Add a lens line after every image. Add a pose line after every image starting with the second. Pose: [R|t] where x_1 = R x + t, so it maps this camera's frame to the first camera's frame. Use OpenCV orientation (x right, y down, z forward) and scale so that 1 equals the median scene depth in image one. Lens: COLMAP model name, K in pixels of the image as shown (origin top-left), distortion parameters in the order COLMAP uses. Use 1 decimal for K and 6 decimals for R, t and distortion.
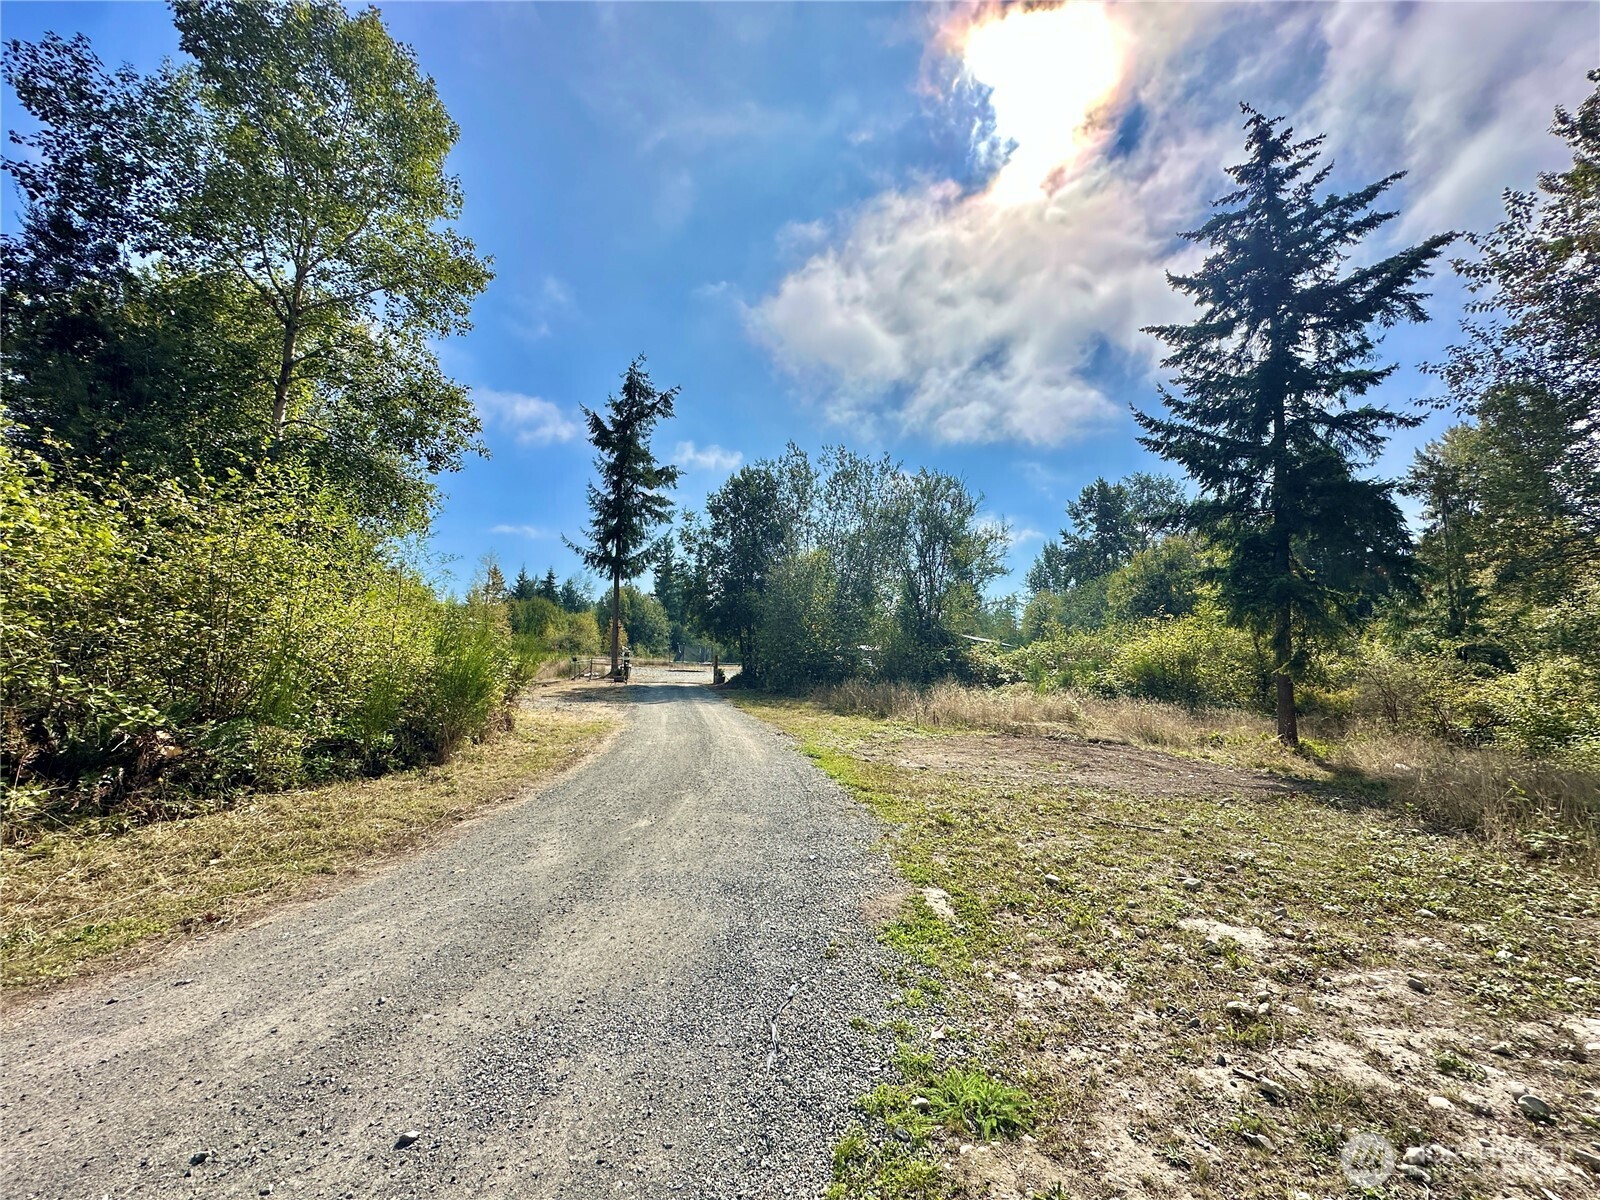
lens RADIAL K [[639.3, 0, 800.0], [0, 639.3, 600.0], [0, 0, 1]] dist [-0.003263, 0.000208]
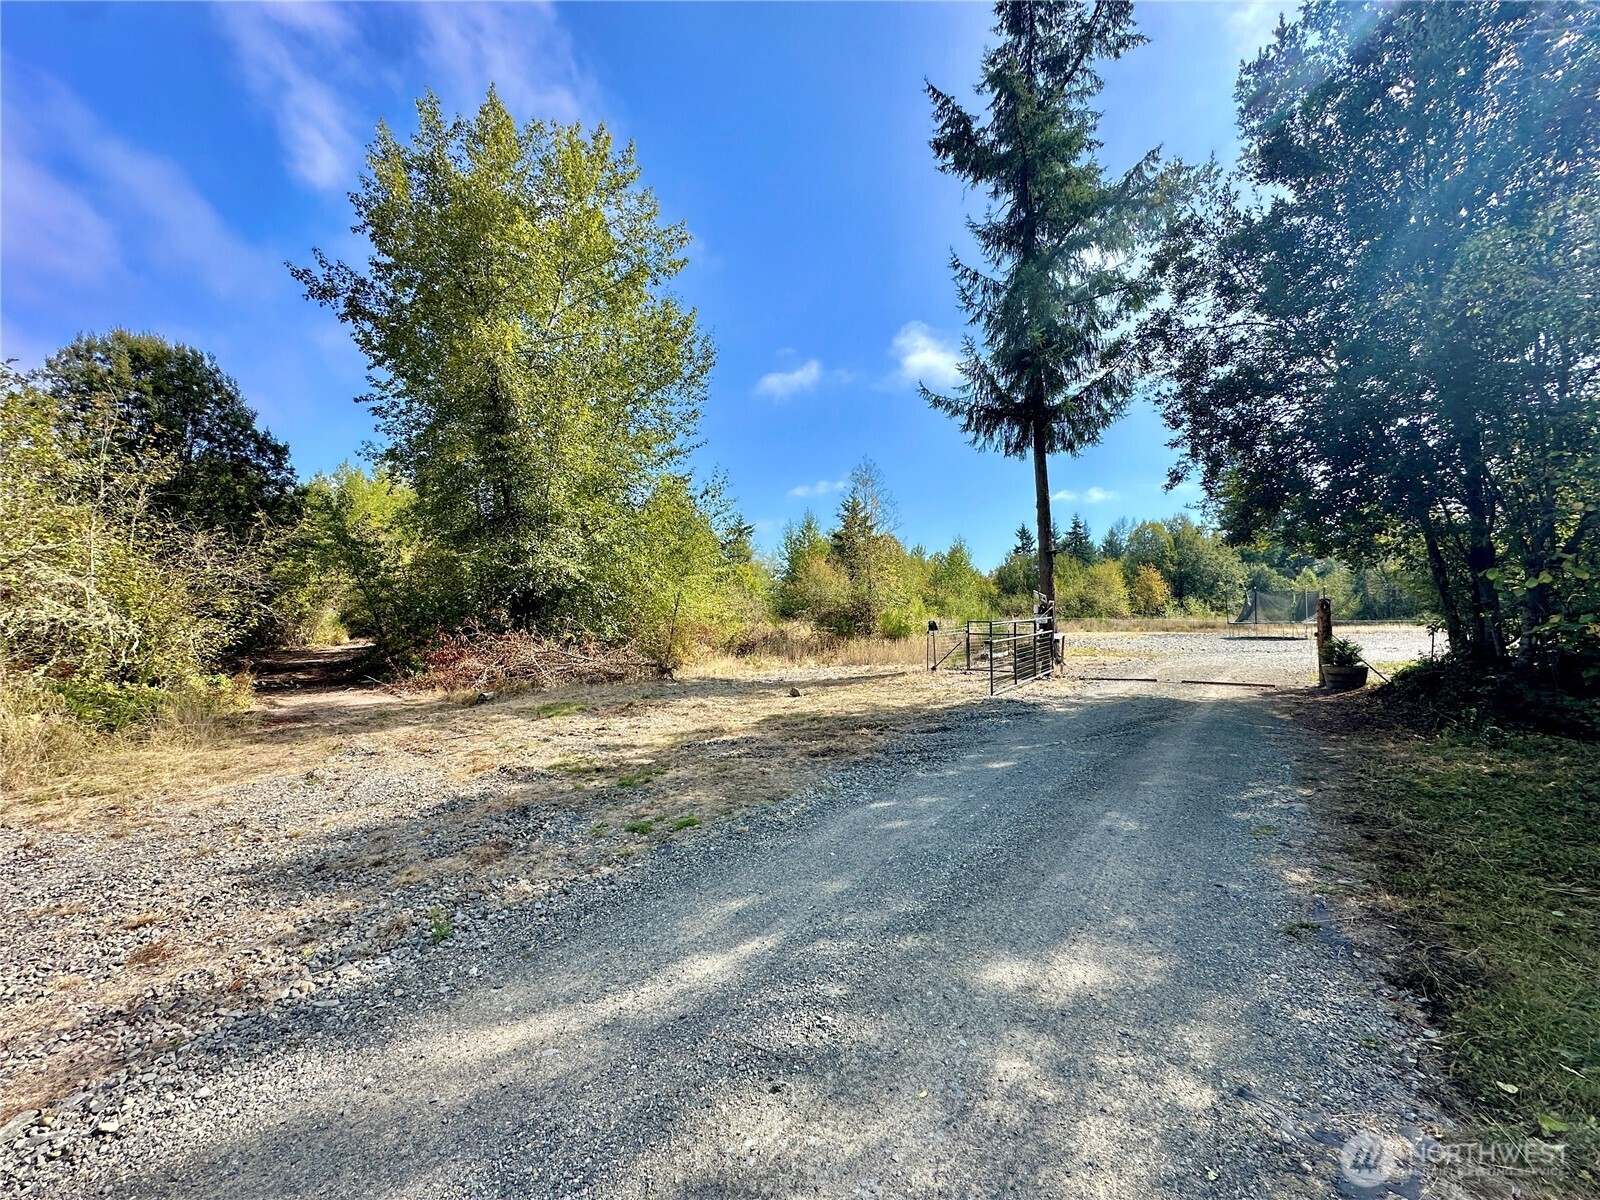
lens RADIAL K [[639.3, 0, 800.0], [0, 639.3, 600.0], [0, 0, 1]] dist [-0.003263, 0.000208]
pose [[0.673270, -0.062897, -0.736717, -0.064421], [0.103525, 0.994580, 0.009697, 0.050350], [0.732114, -0.082798, 0.676132, 0.527932]]
